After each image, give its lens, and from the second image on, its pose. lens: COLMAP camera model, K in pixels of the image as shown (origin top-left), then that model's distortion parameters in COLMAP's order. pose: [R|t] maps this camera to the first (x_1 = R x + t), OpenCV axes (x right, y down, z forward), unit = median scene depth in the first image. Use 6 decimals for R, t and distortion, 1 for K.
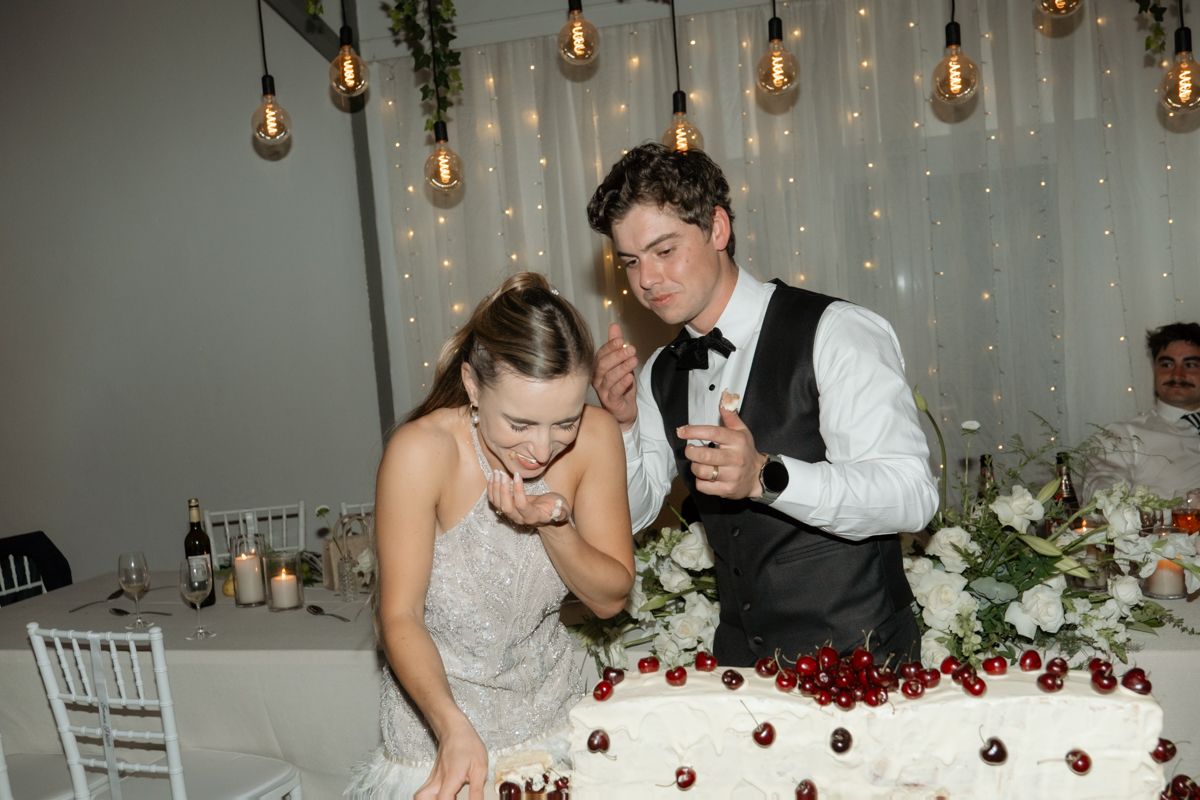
lens RADIAL K [[1150.5, 0, 590.8], [0, 1150.5, 430.1], [0, 0, 1]] dist [-0.031922, 0.000000]
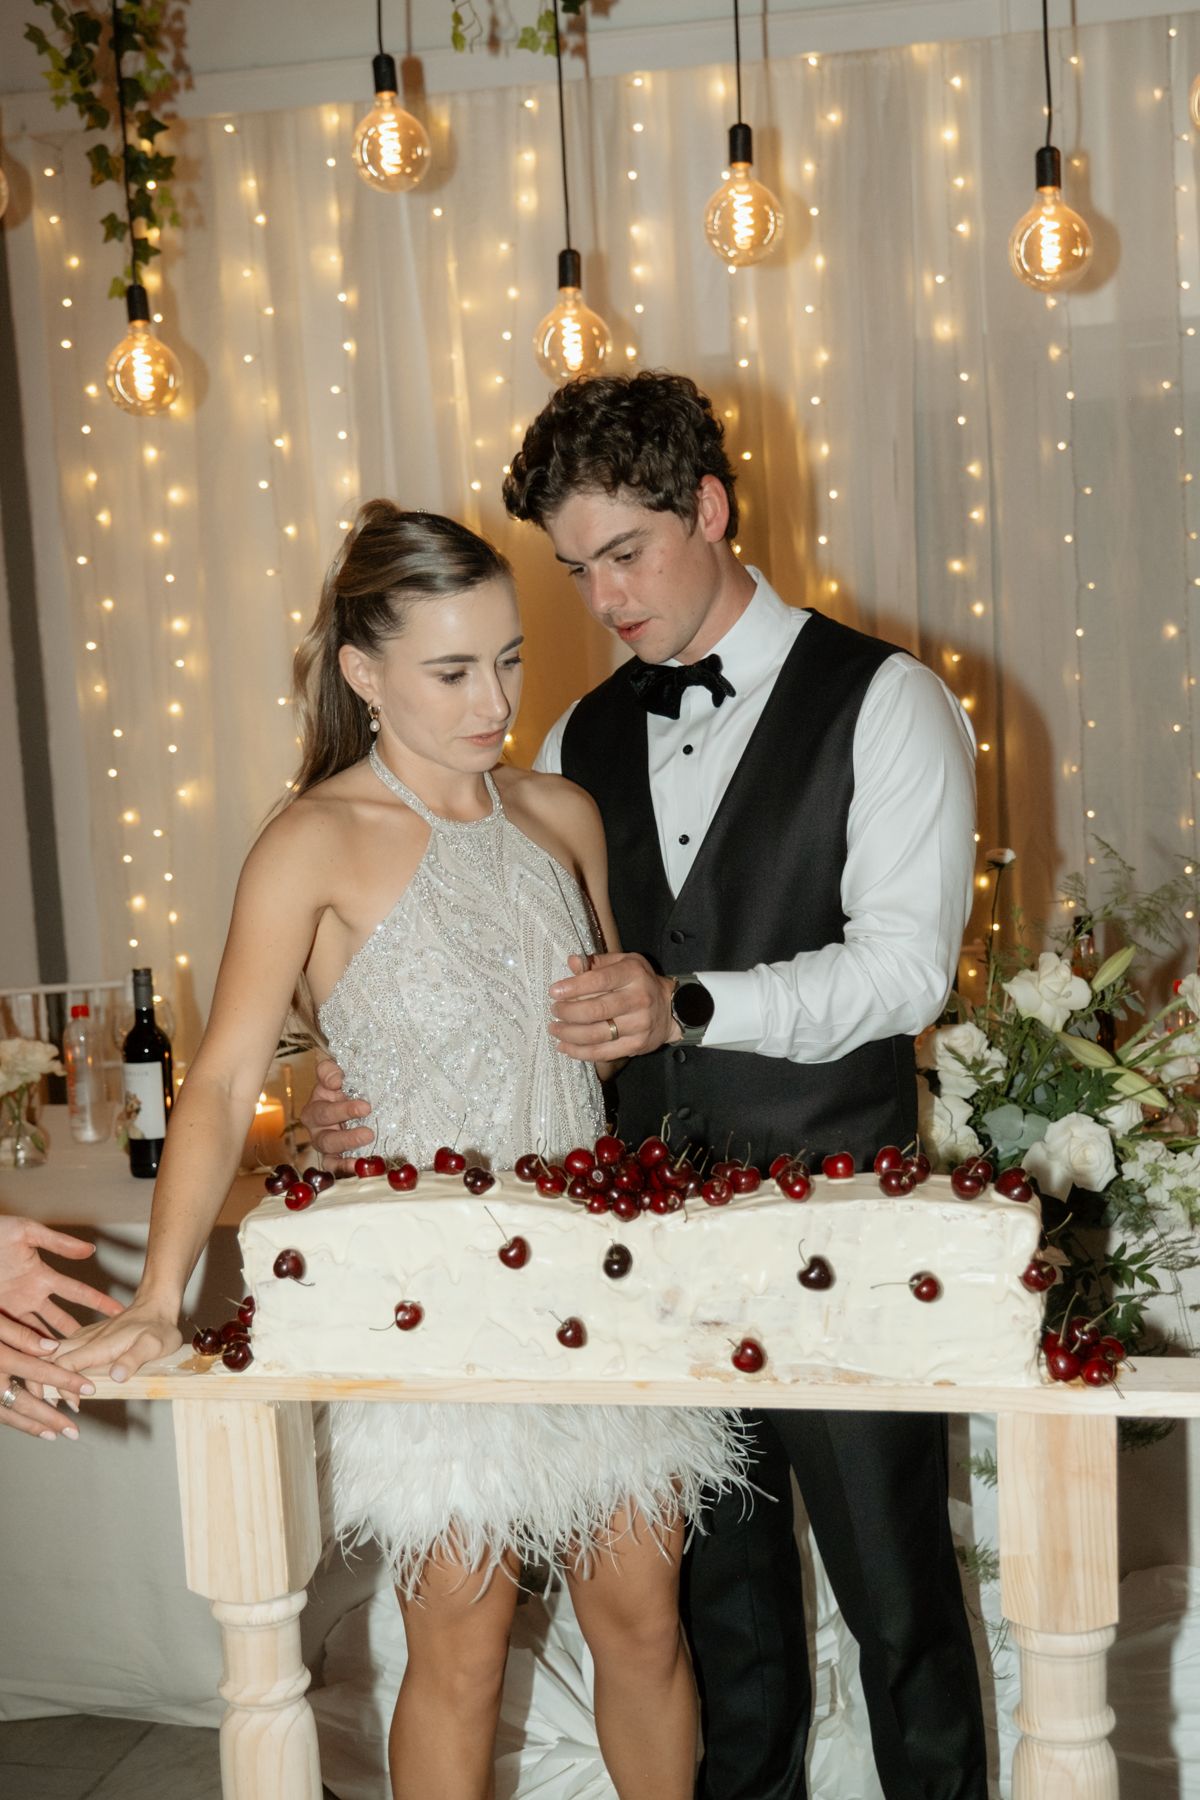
lens RADIAL K [[2486.1, 0, 592.6], [0, 2486.1, 949.8], [0, 0, 1]] dist [0.027955, 0.000000]
pose [[0.999066, 0.023383, 0.036332, 0.076819], [-0.024281, 0.999405, 0.024479, 0.019193], [-0.035738, -0.025338, 0.999040, -0.311644]]
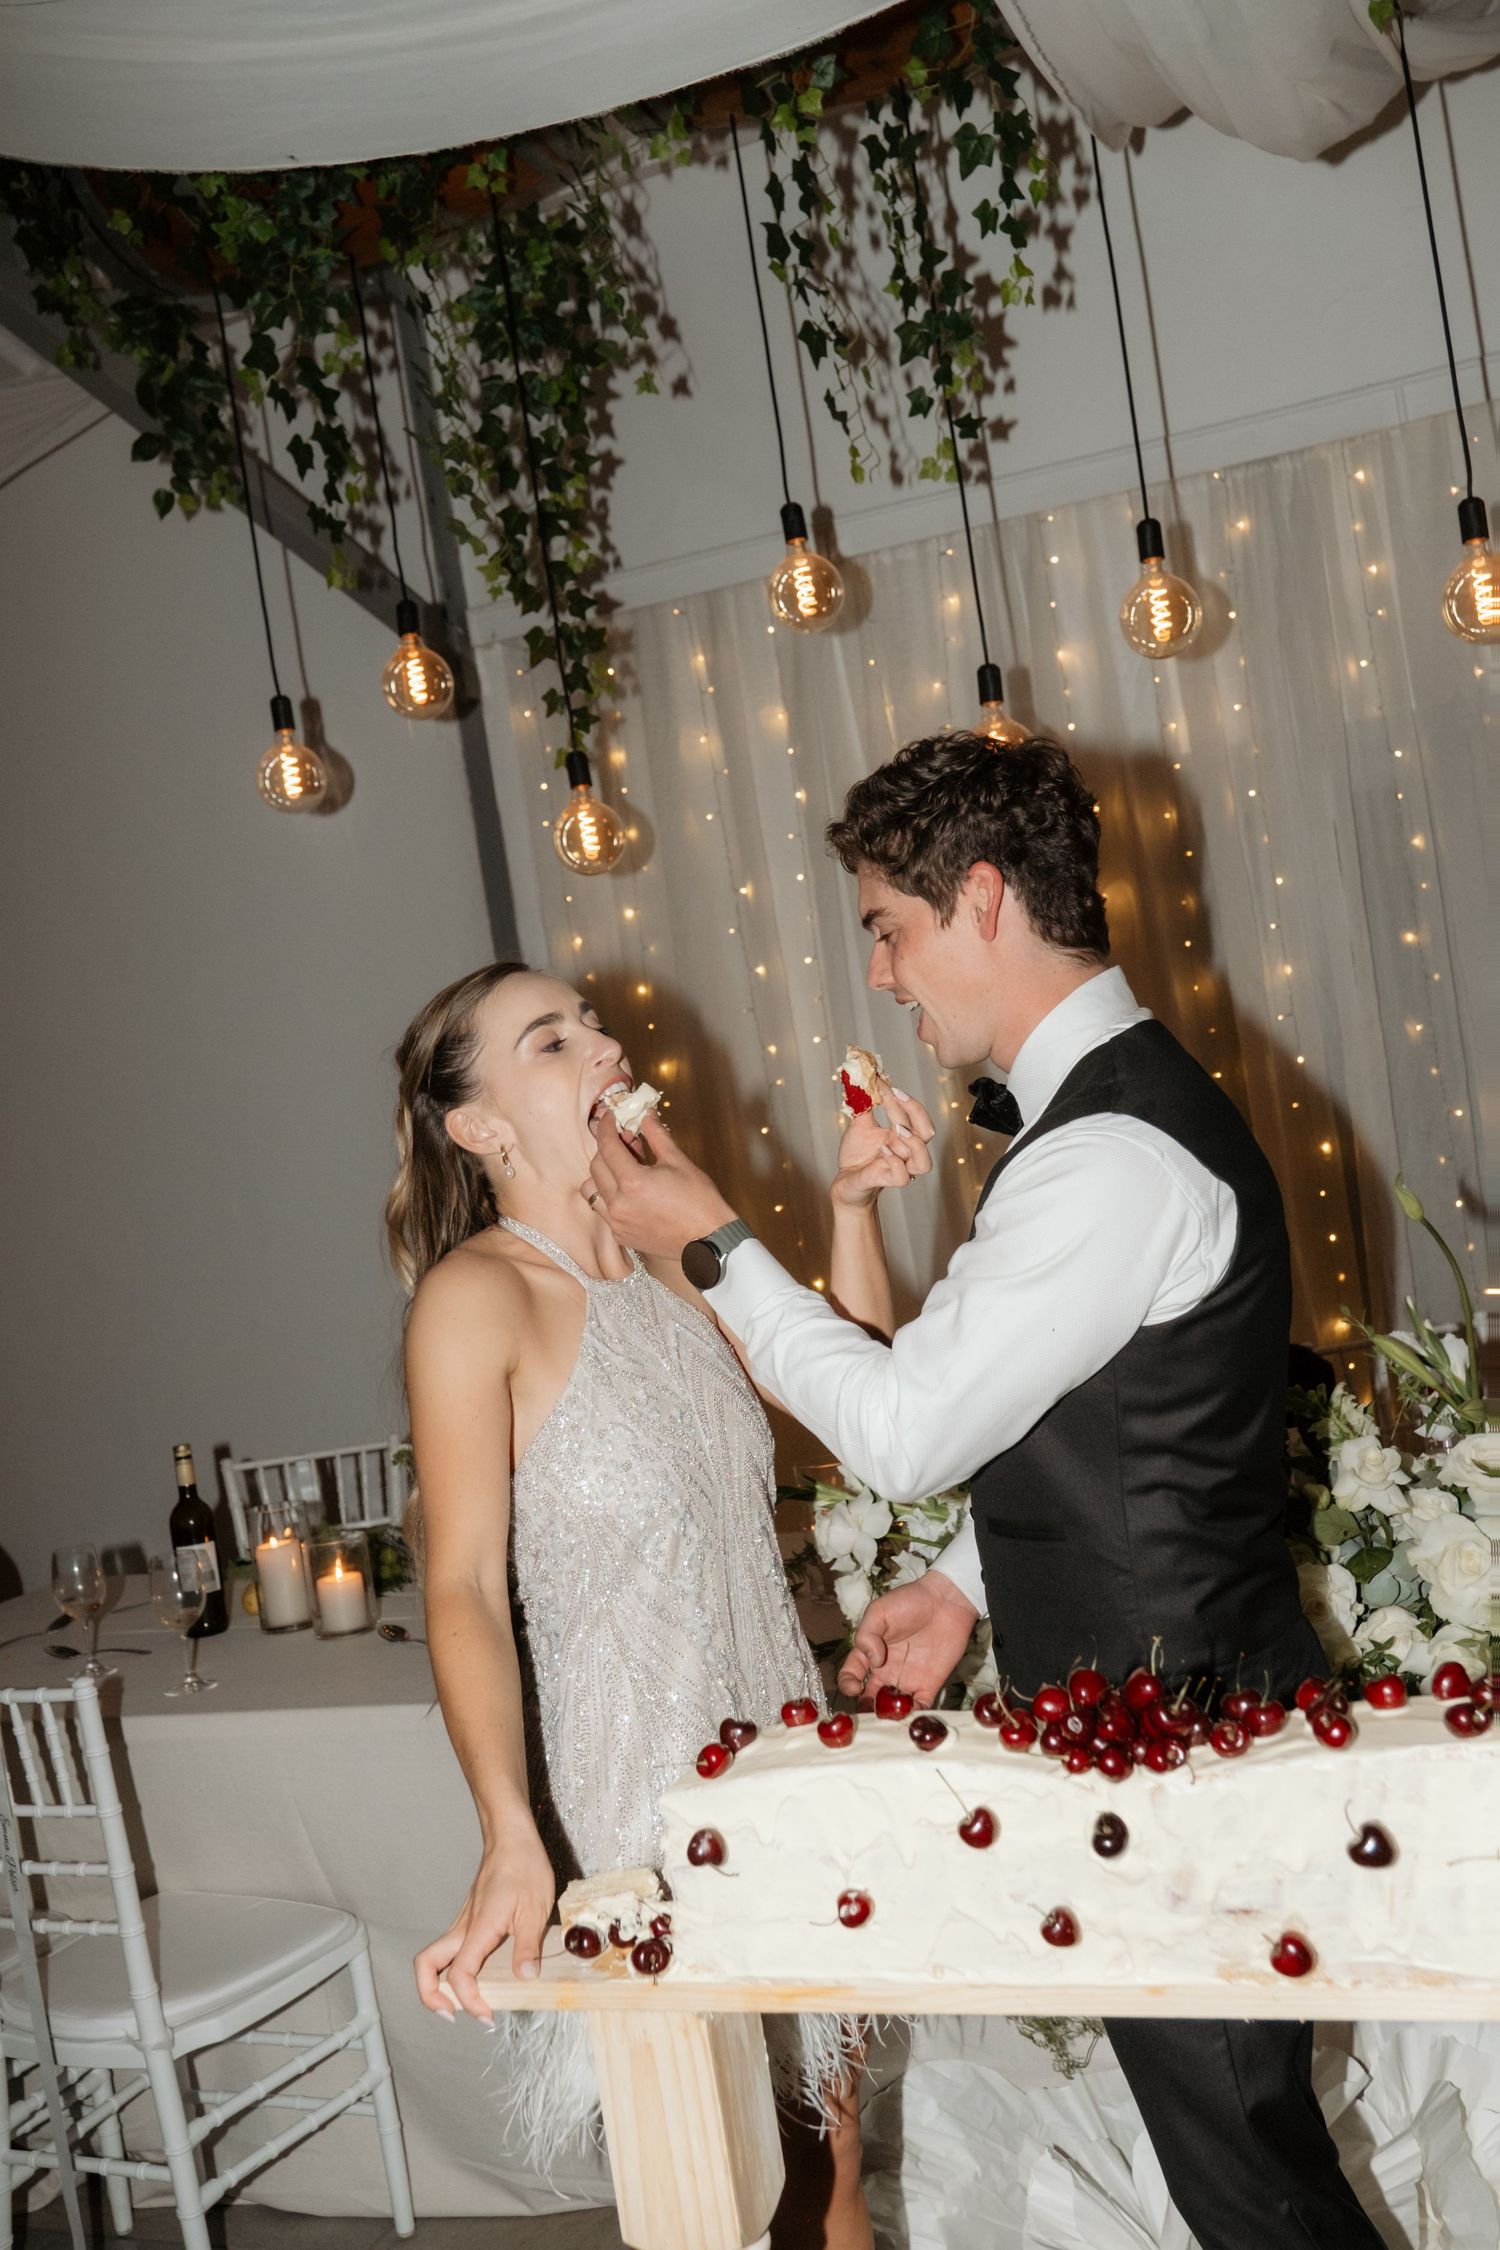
lens RADIAL K [[2160.4, 0, 769.4], [0, 2160.4, 1144.8], [0, 0, 1]] dist [-0.012119, 0.000000]
pose [[0.991883, -0.065540, -0.108965, 0.103724], [0.059151, 0.996392, -0.060867, -0.008751], [0.112561, 0.053927, 0.992180, -0.055881]]
